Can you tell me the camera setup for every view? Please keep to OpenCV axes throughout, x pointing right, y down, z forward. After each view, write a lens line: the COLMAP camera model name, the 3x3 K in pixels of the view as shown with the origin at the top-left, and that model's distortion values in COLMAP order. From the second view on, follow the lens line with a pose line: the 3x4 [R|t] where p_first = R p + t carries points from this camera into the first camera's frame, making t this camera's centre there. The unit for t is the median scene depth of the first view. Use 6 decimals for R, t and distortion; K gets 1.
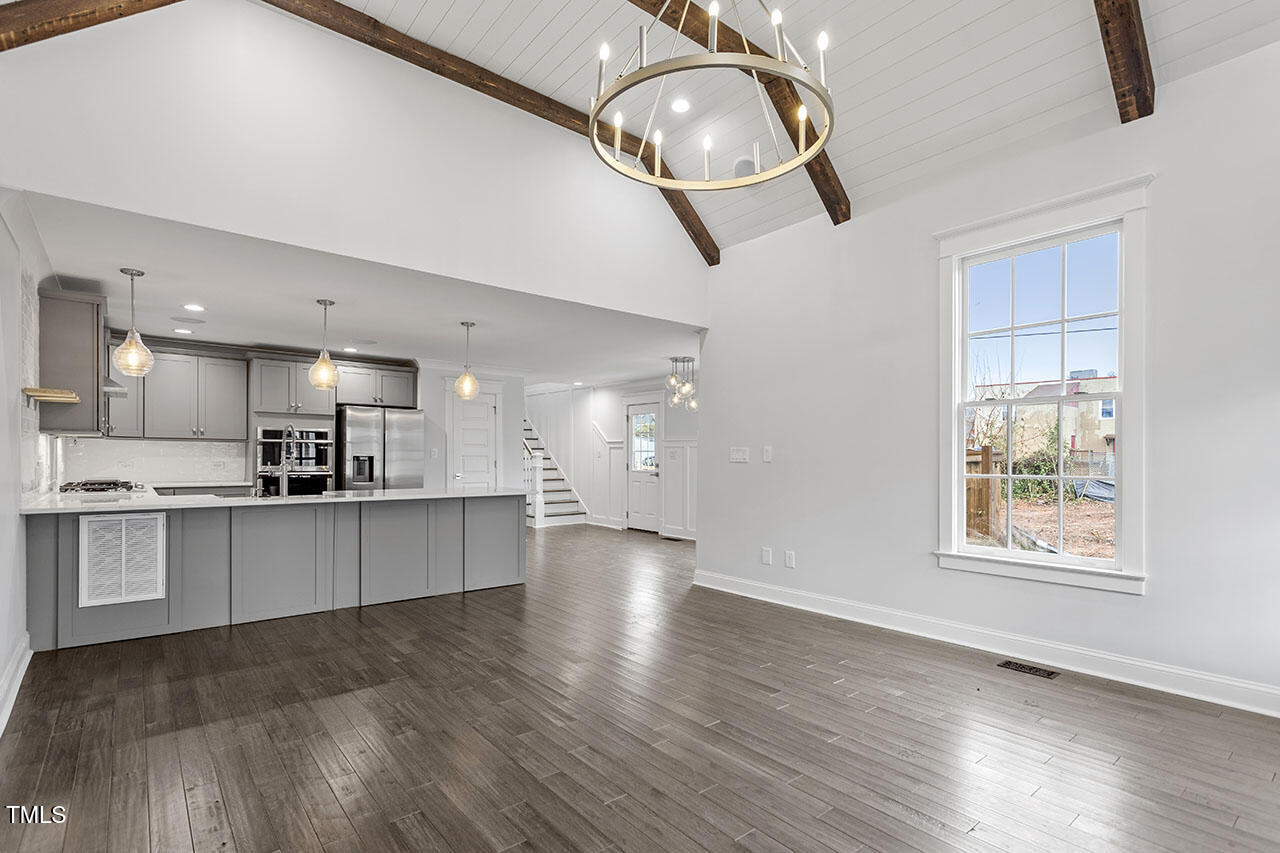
lens RADIAL K [[613.2, 0, 646.1], [0, 613.2, 454.2], [0, 0, 1]] dist [0.001695, 0.001131]
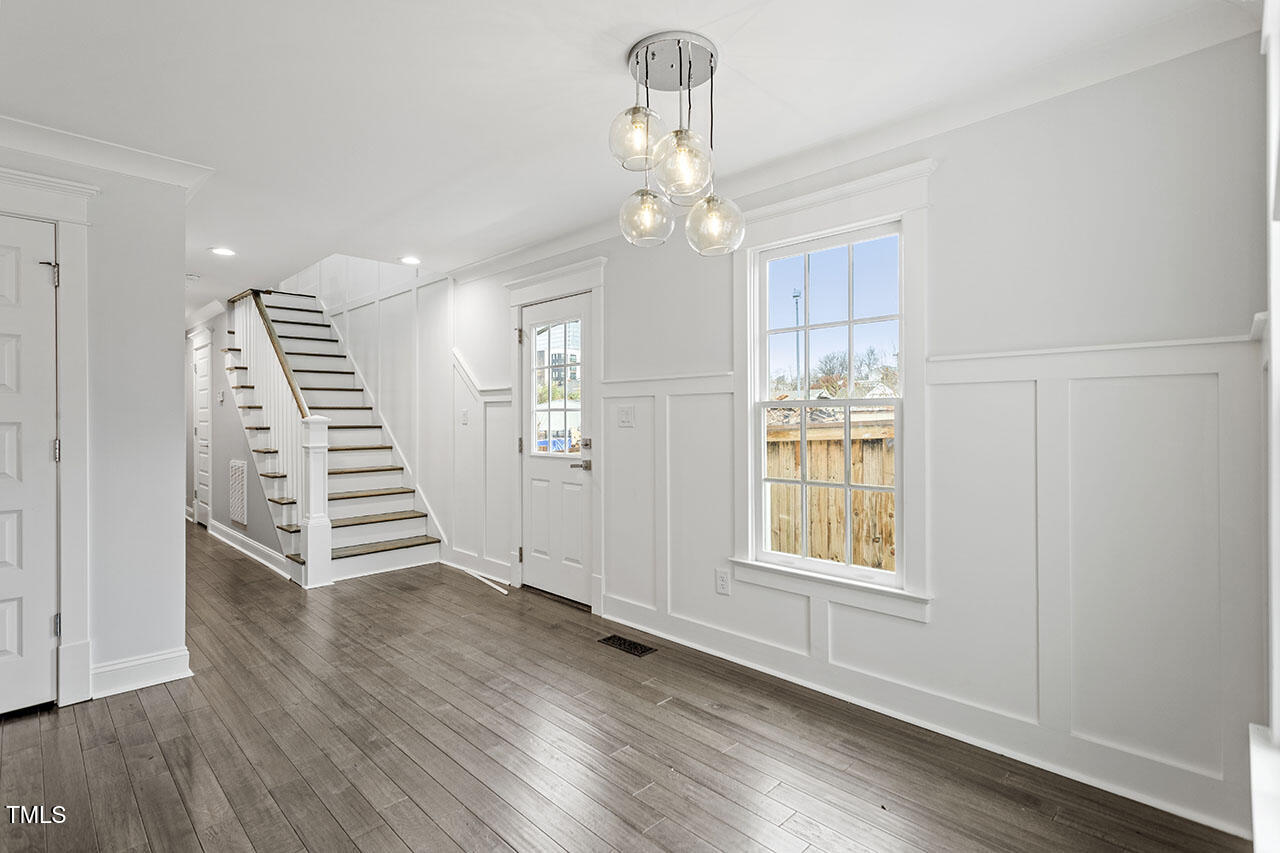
lens RADIAL K [[613.2, 0, 644.1], [0, 613.2, 425.9], [0, 0, 1]] dist [0.001695, 0.001131]
pose [[0.995532, 0.001246, 0.094419, 0.016067], [-0.001746, 0.999985, 0.005208, 0.003919], [-0.094411, -0.005349, 0.995519, 0.550067]]
